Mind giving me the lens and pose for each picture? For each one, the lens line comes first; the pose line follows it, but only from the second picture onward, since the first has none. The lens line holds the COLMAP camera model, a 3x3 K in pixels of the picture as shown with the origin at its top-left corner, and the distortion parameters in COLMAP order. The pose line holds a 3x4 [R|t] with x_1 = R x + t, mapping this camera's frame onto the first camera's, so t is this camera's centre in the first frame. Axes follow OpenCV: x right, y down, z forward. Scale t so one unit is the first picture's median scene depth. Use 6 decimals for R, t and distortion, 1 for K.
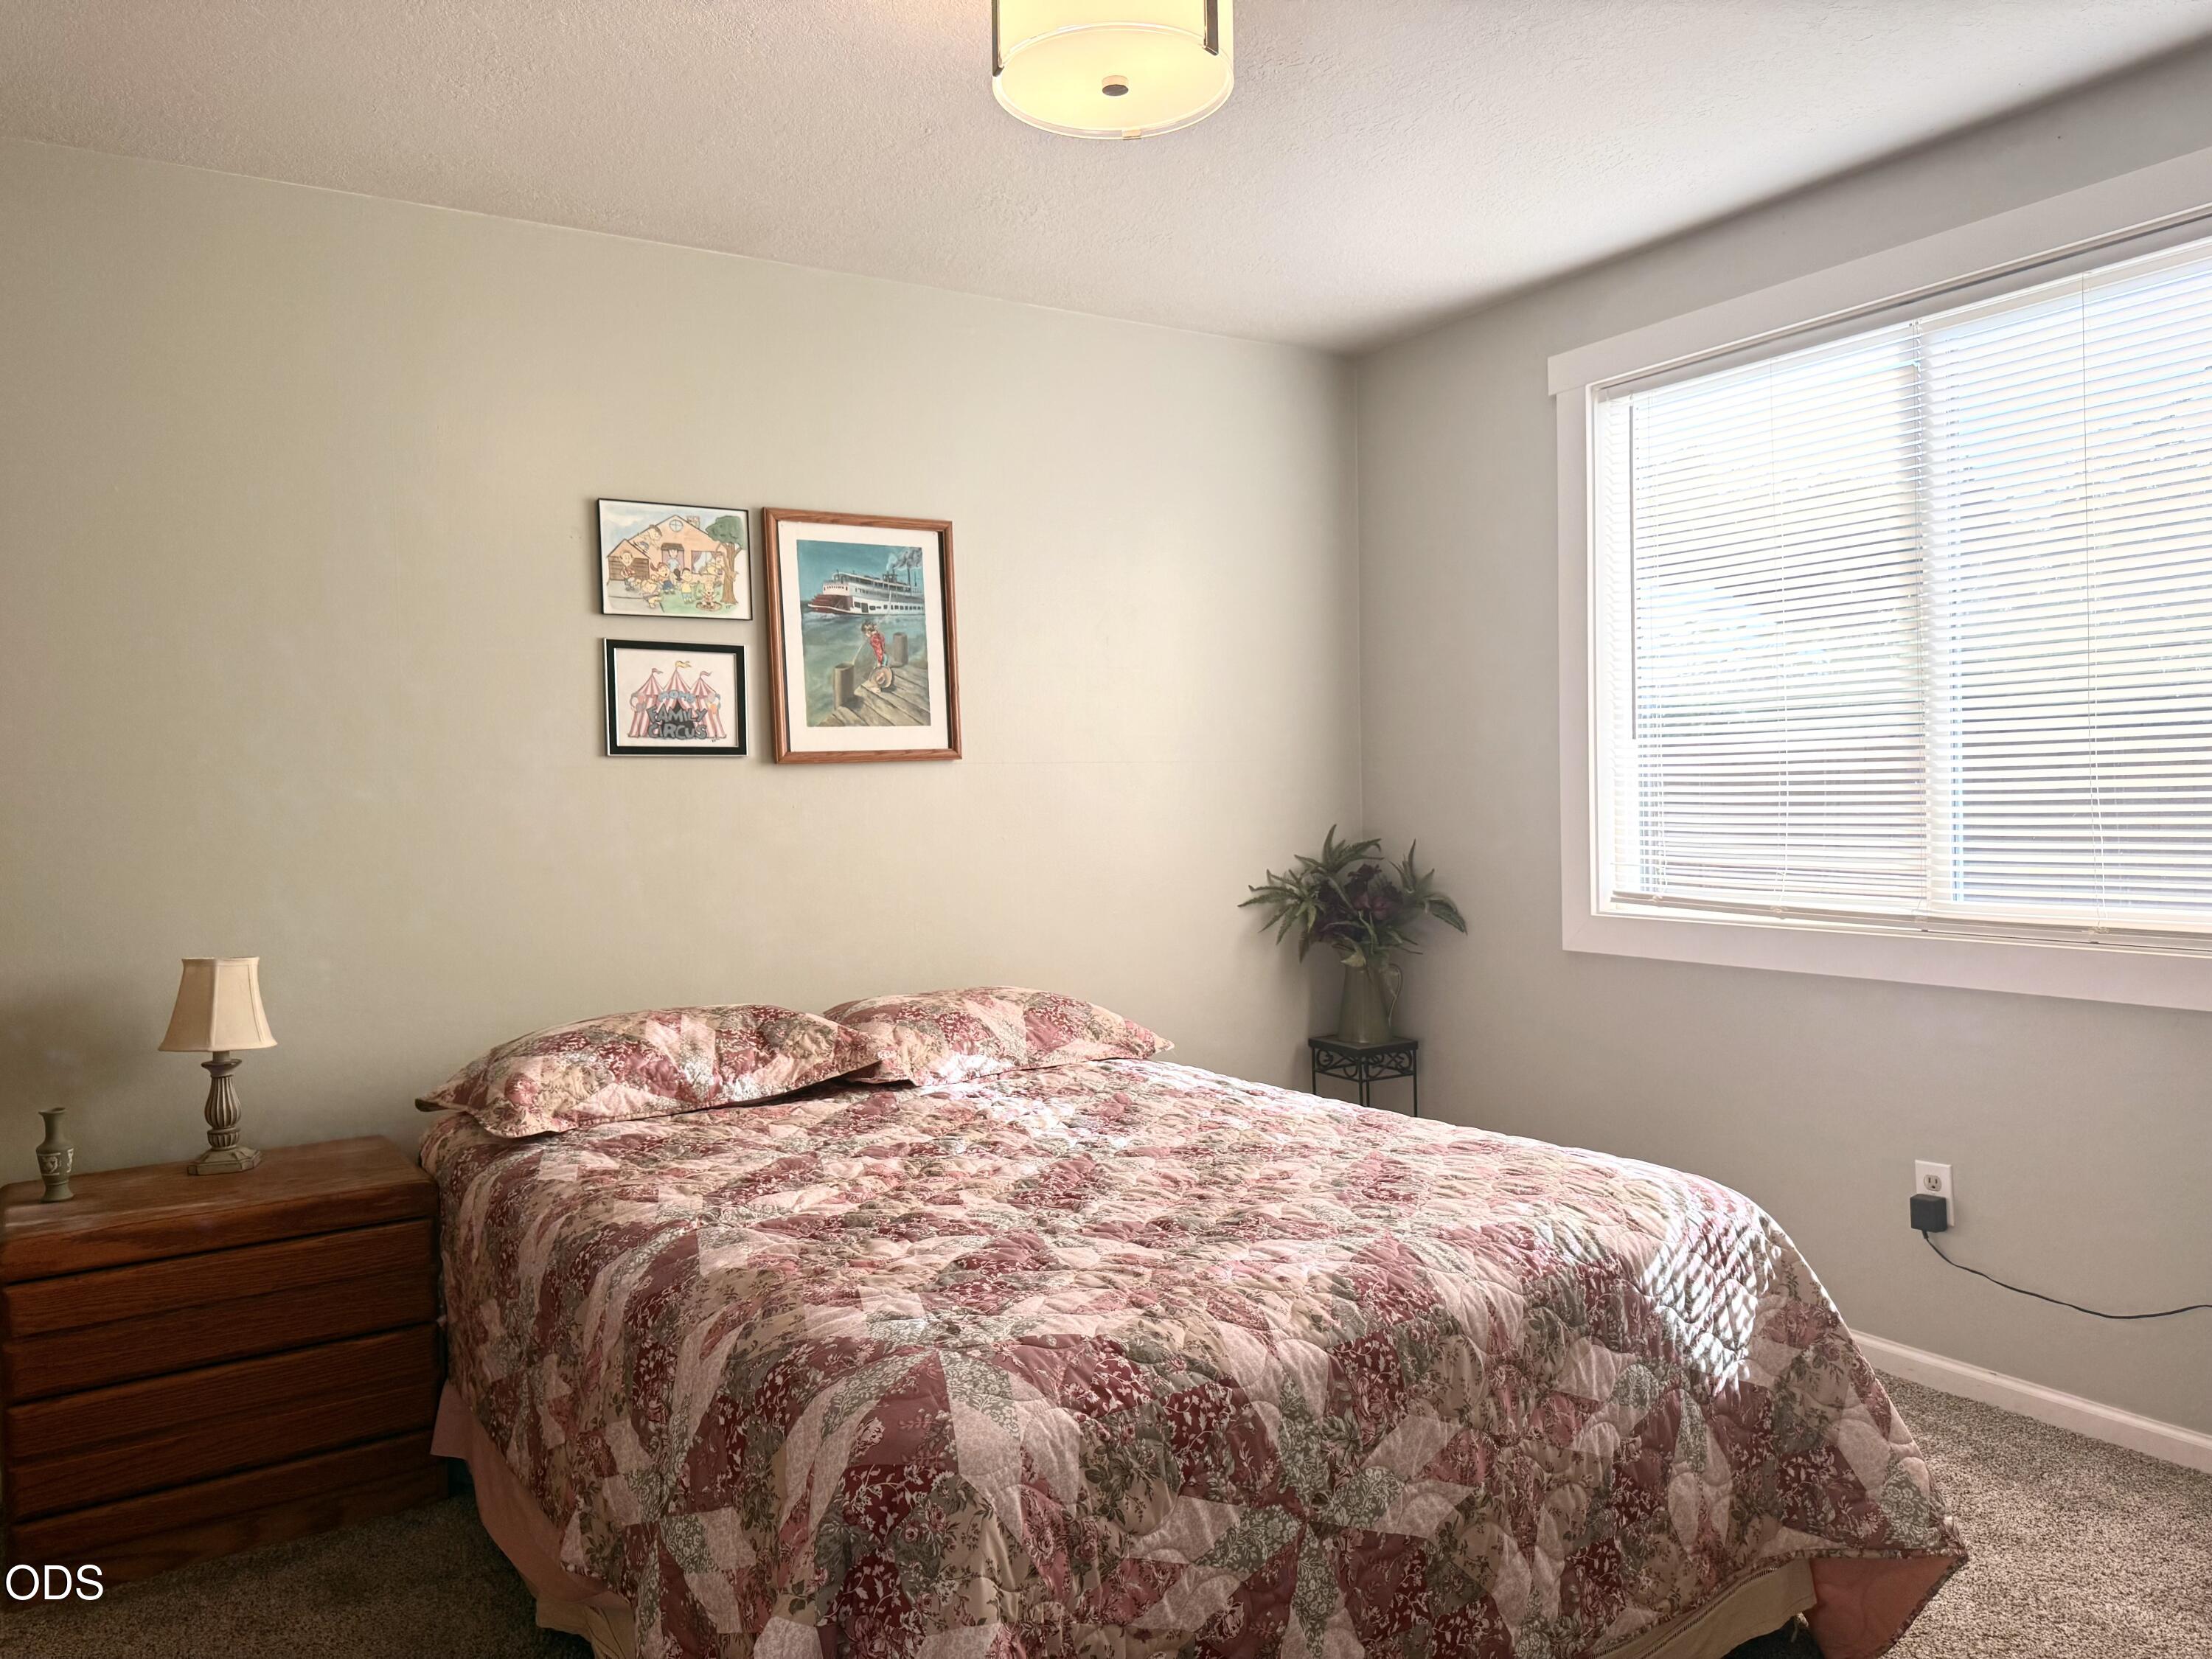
lens RADIAL K [[1593.4, 0, 1106.0], [0, 1593.4, 829.5], [0, 0, 1]] dist [0.012475, 0.002117]
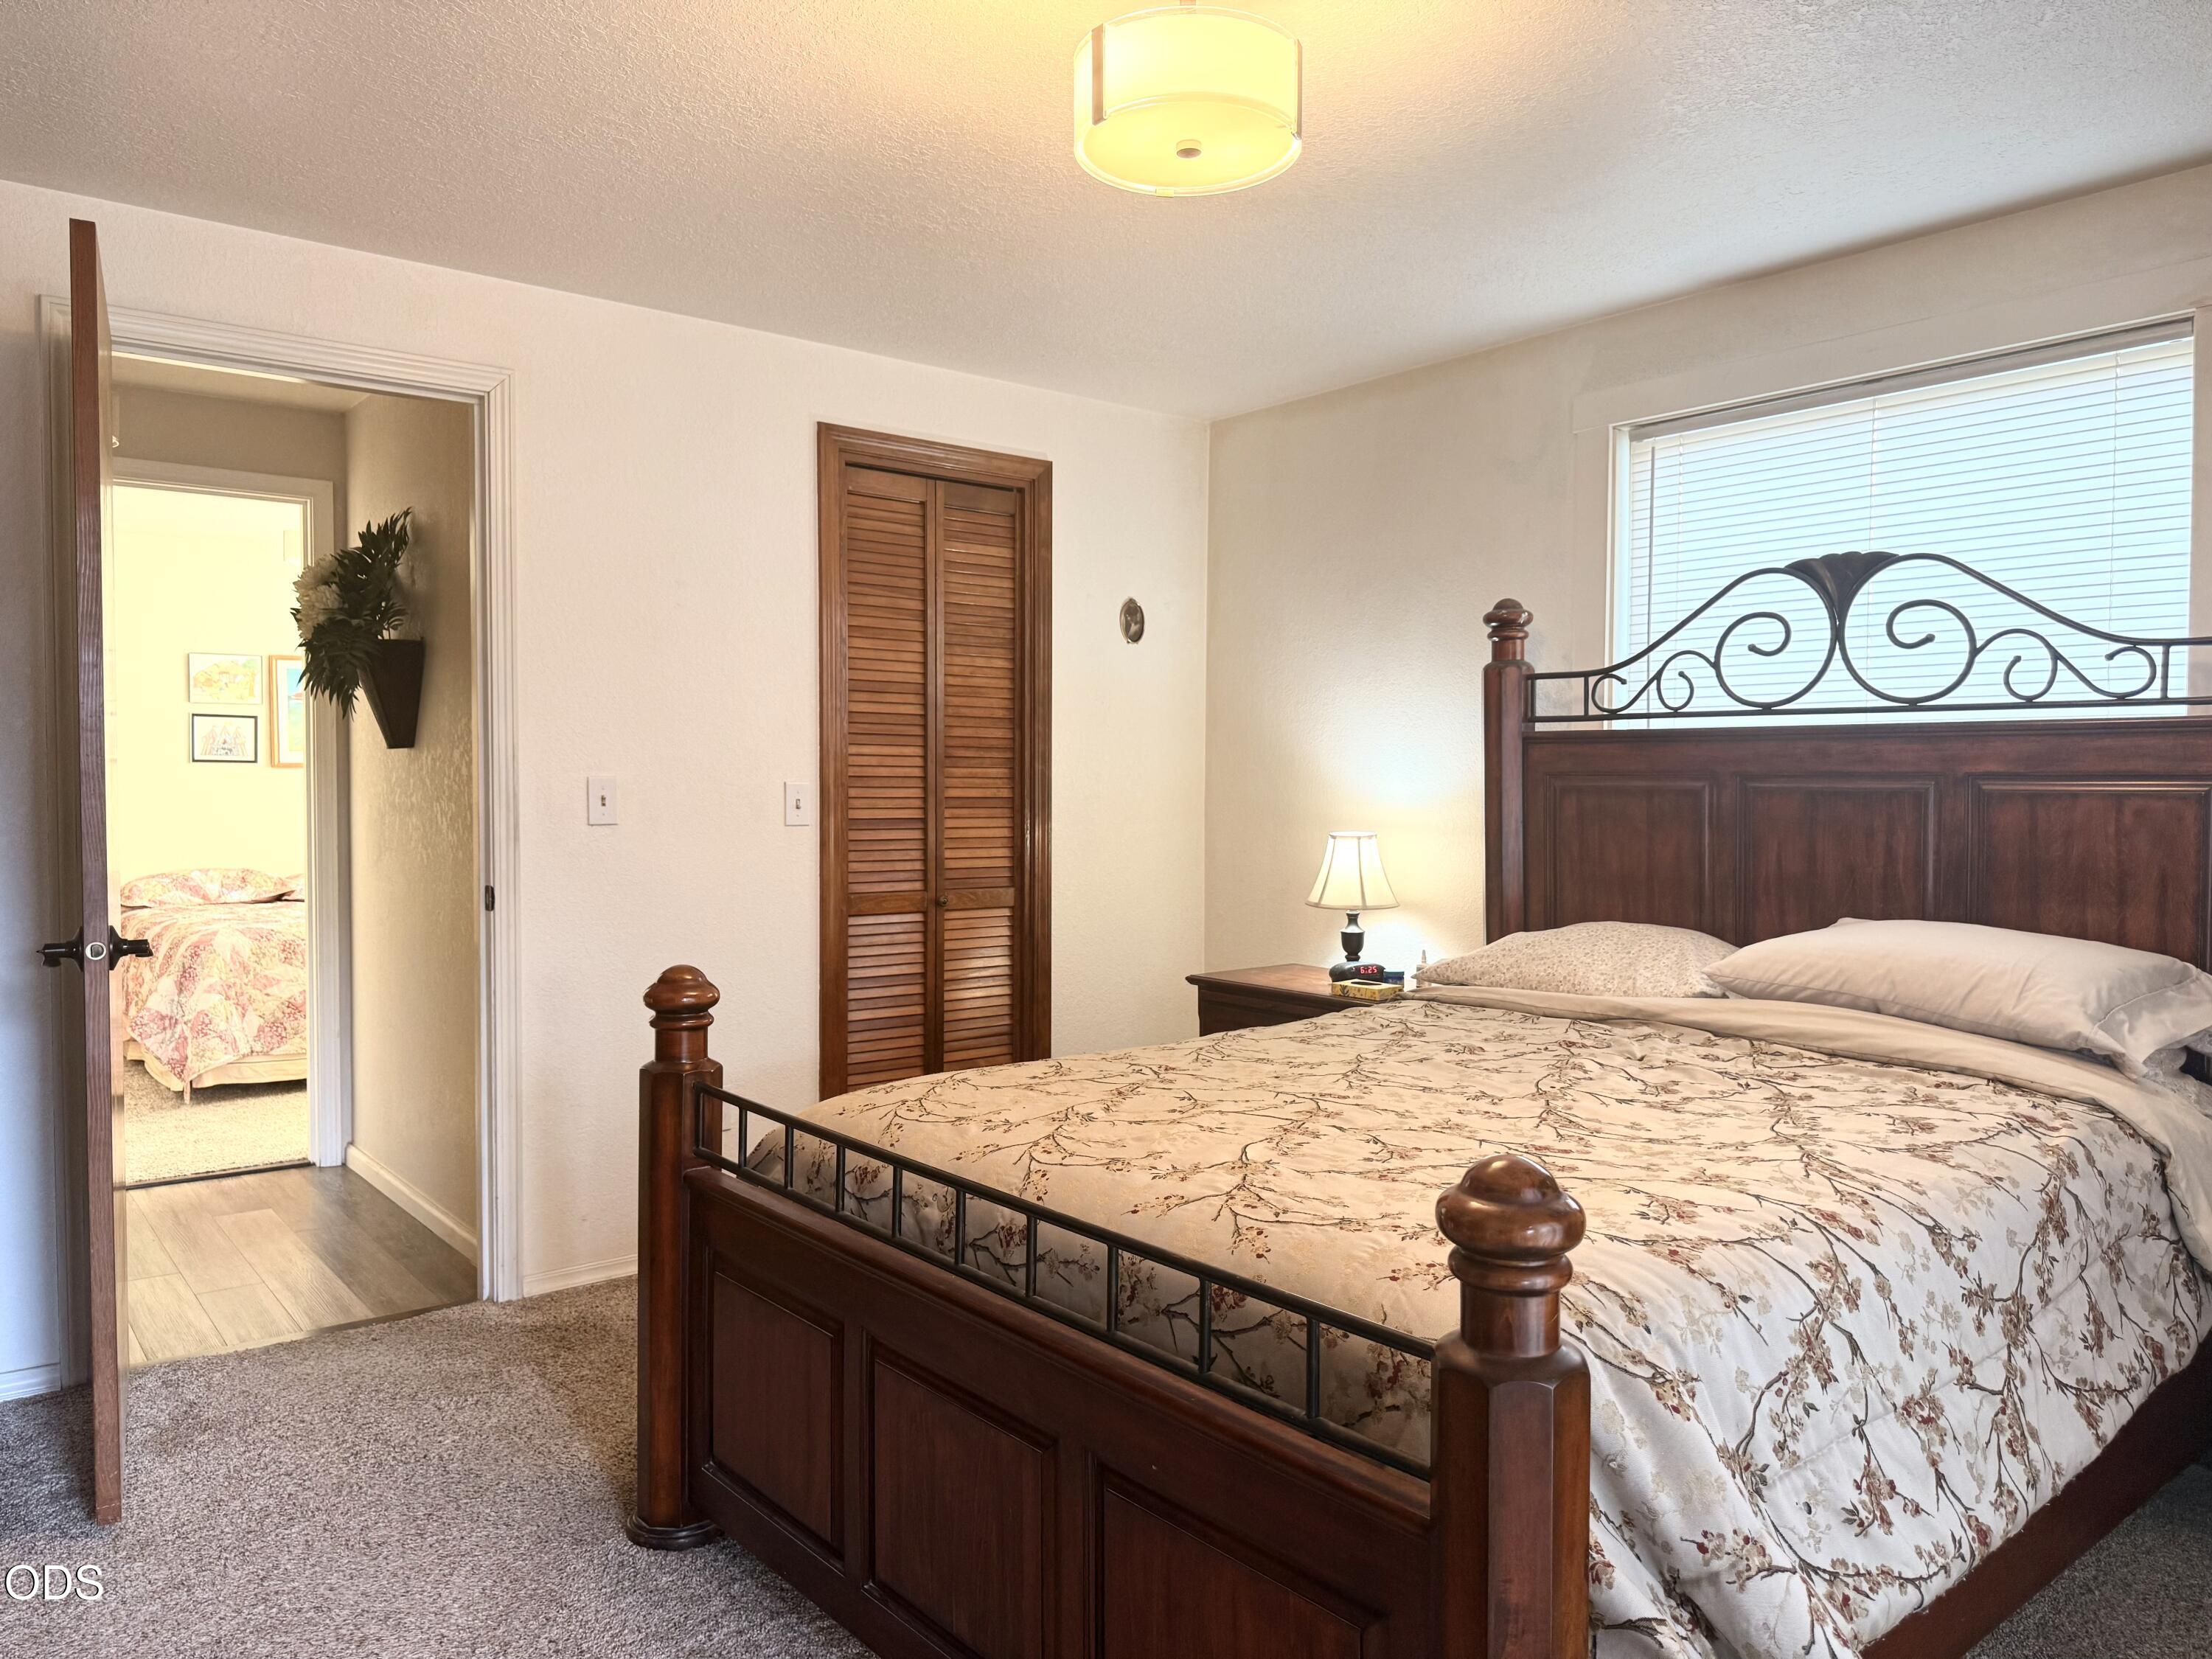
lens RADIAL K [[1593.4, 0, 1106.0], [0, 1593.4, 829.5], [0, 0, 1]] dist [0.012475, 0.002117]
pose [[0.992694, 0.026198, 0.117782, 0.866086], [-0.027070, 0.999617, 0.005816, 0.001588], [-0.117585, -0.008961, 0.993022, -1.724777]]
